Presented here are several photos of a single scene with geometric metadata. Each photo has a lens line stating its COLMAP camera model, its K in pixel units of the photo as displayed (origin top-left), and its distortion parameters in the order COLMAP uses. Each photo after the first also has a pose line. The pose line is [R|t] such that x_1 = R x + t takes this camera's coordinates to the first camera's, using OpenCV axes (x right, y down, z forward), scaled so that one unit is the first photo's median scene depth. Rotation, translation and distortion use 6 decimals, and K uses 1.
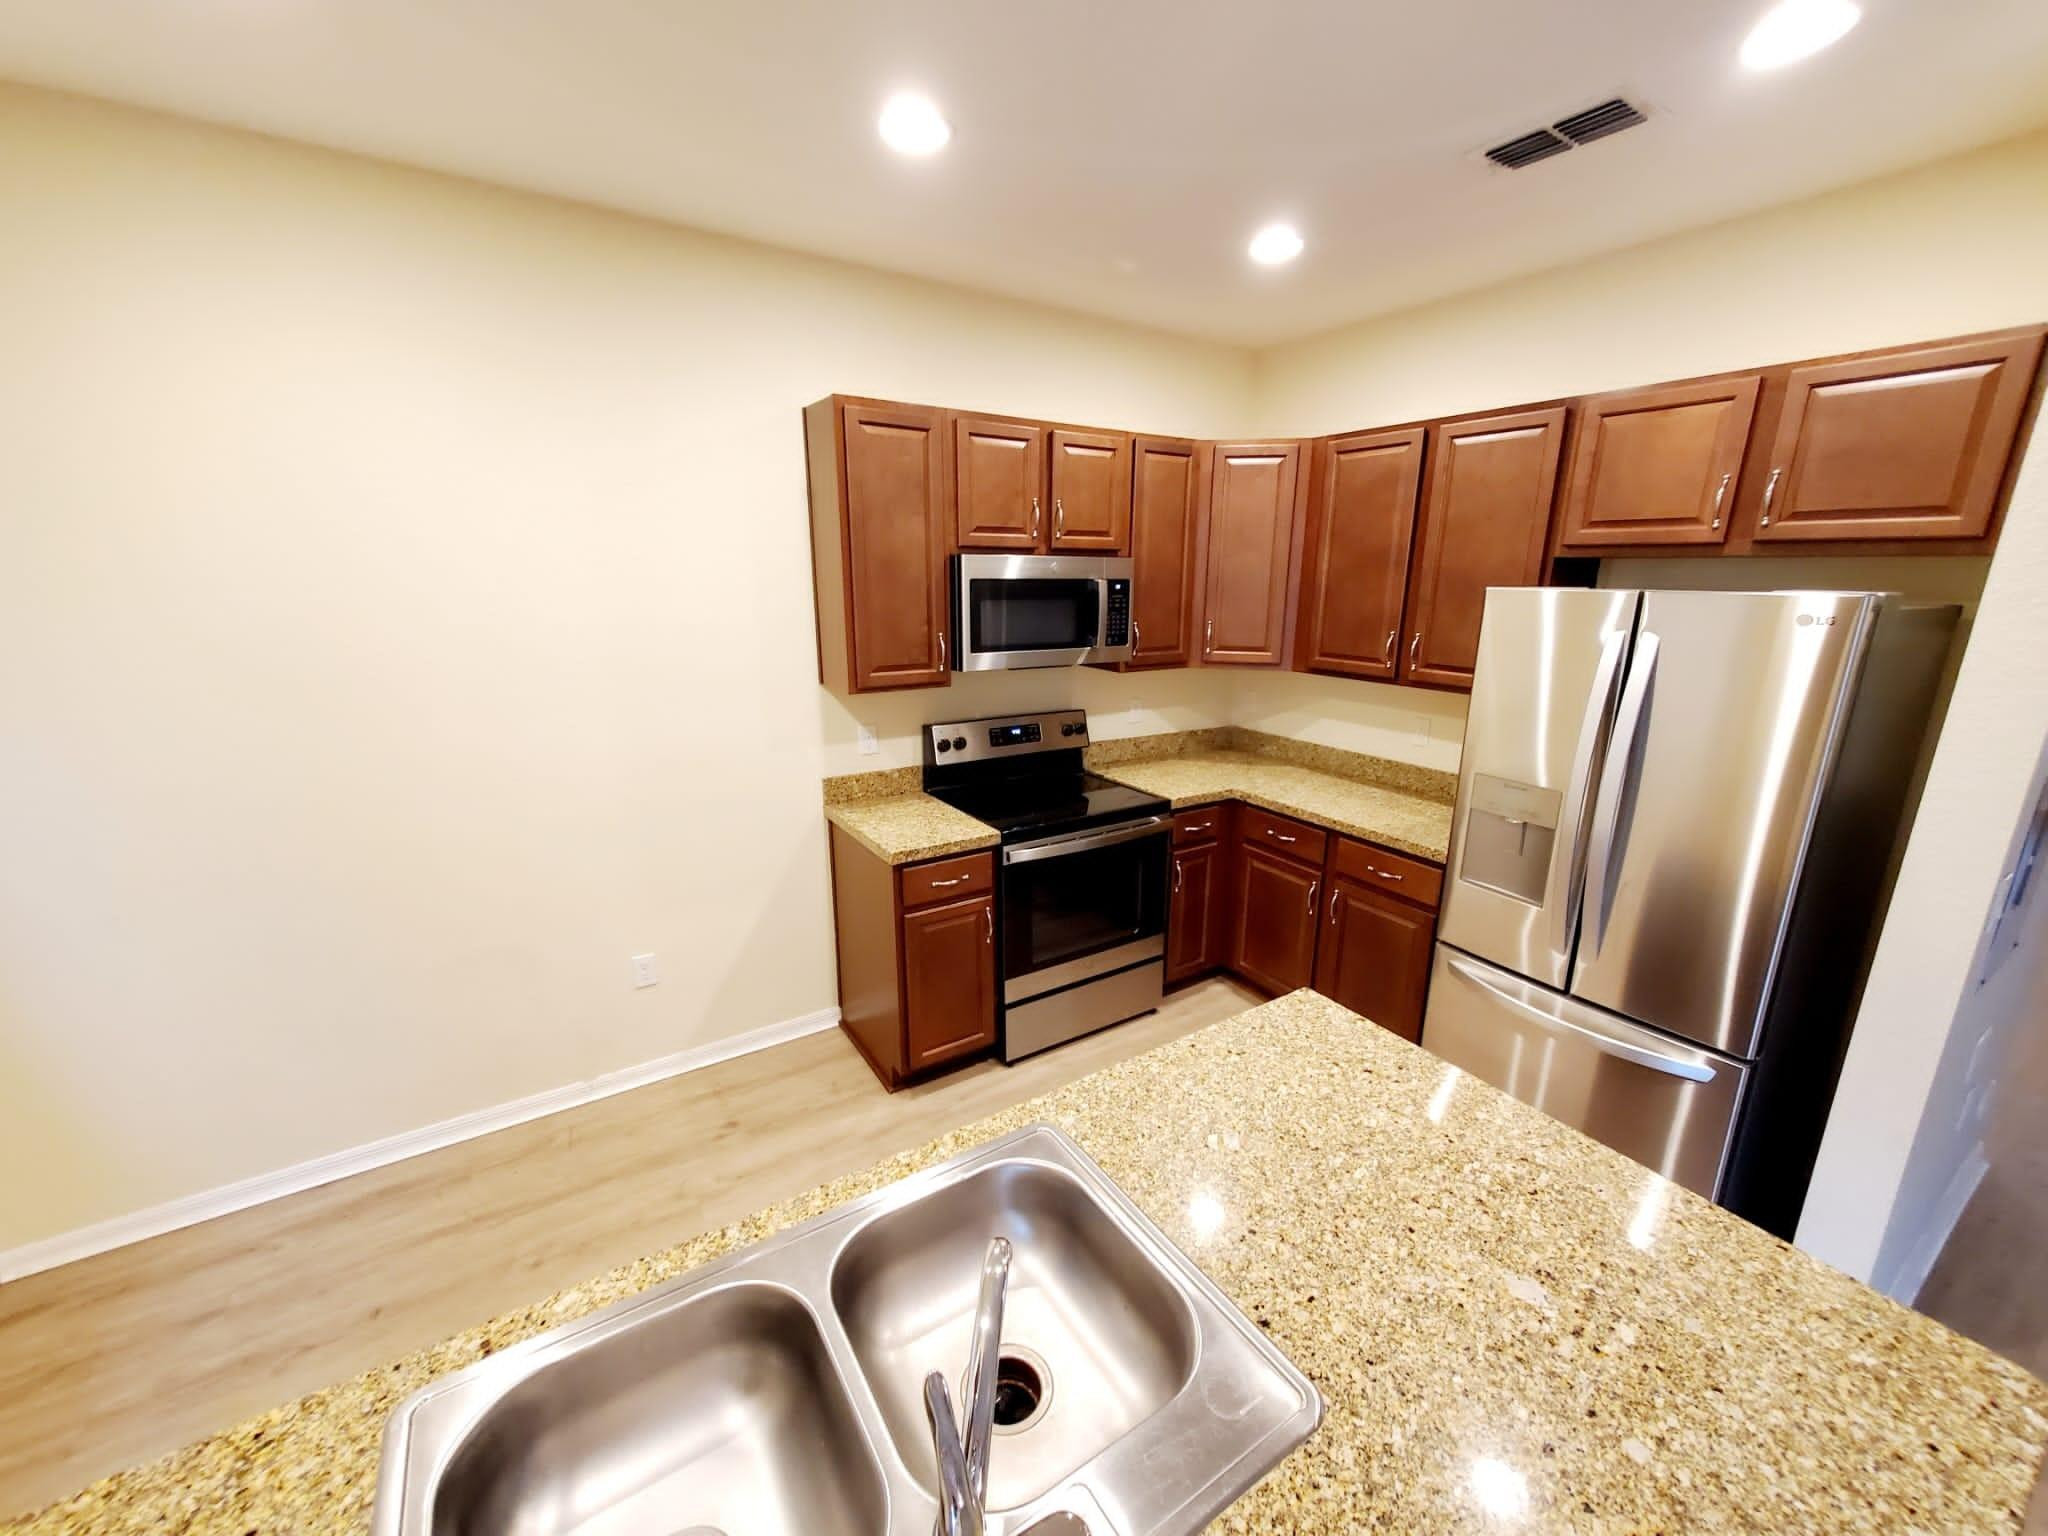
lens RADIAL K [[802.7, 0, 1065.5], [0, 802.7, 787.6], [0, 0, 1]] dist [0.005447, 0.000321]
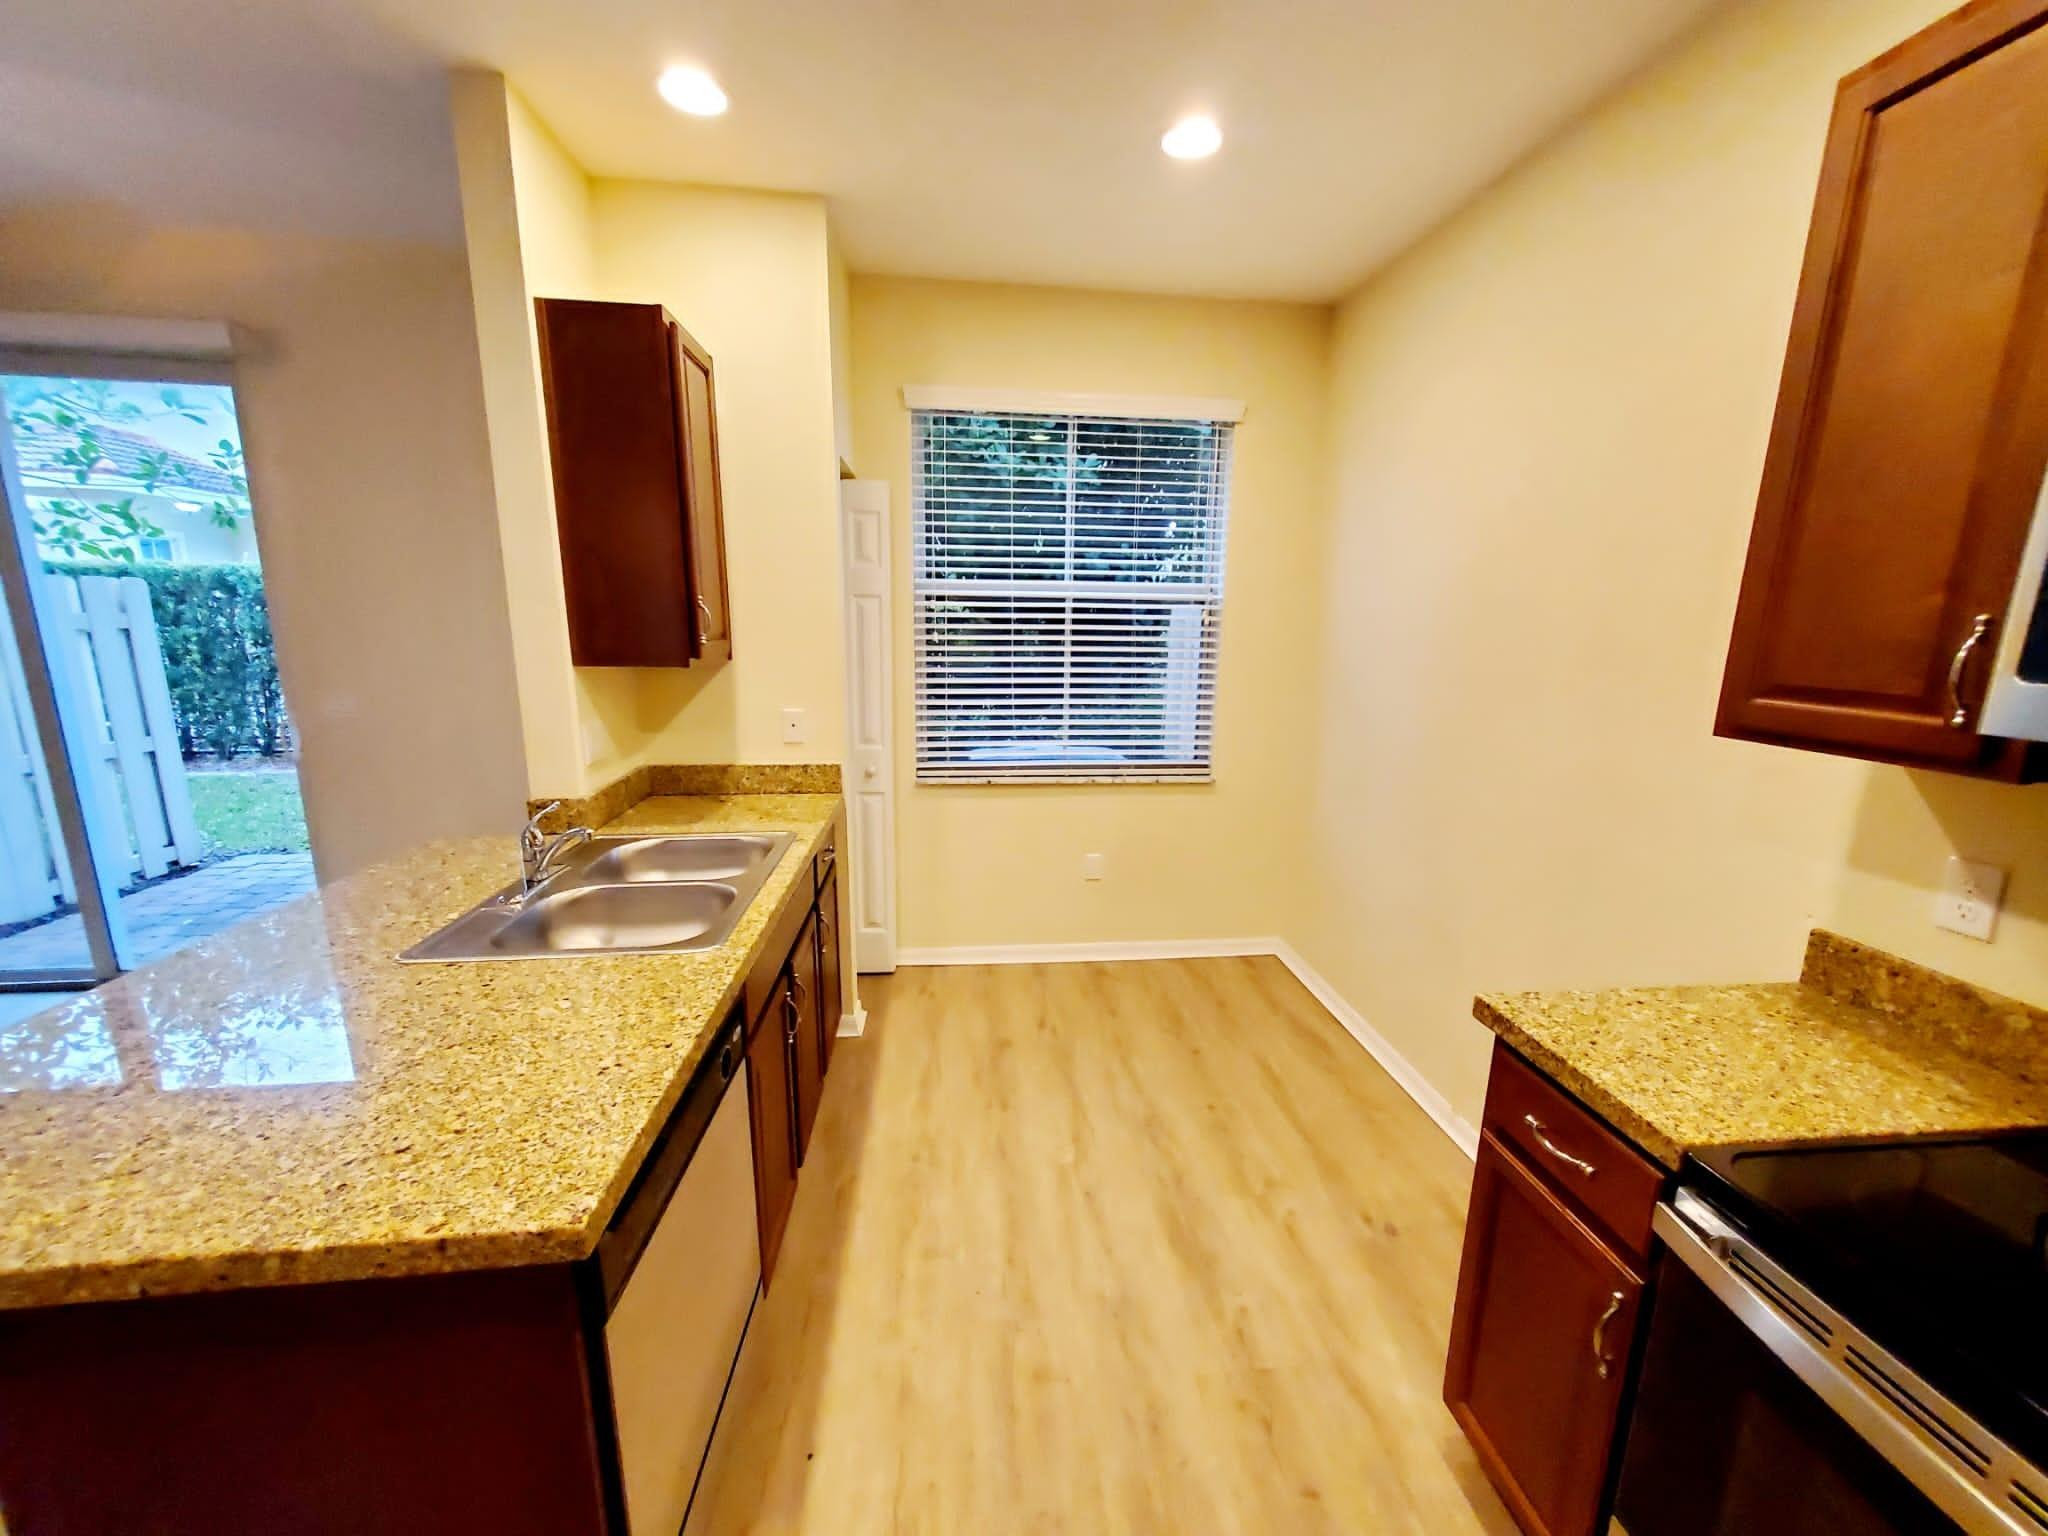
lens RADIAL K [[802.7, 0, 1053.2], [0, 802.7, 780.2], [0, 0, 1]] dist [0.005447, 0.000321]
pose [[-0.454325, 0.162805, -0.875833, 0.349411], [-0.248516, 0.920964, 0.300108, -0.138716], [0.855470, 0.354005, -0.377958, 0.840791]]
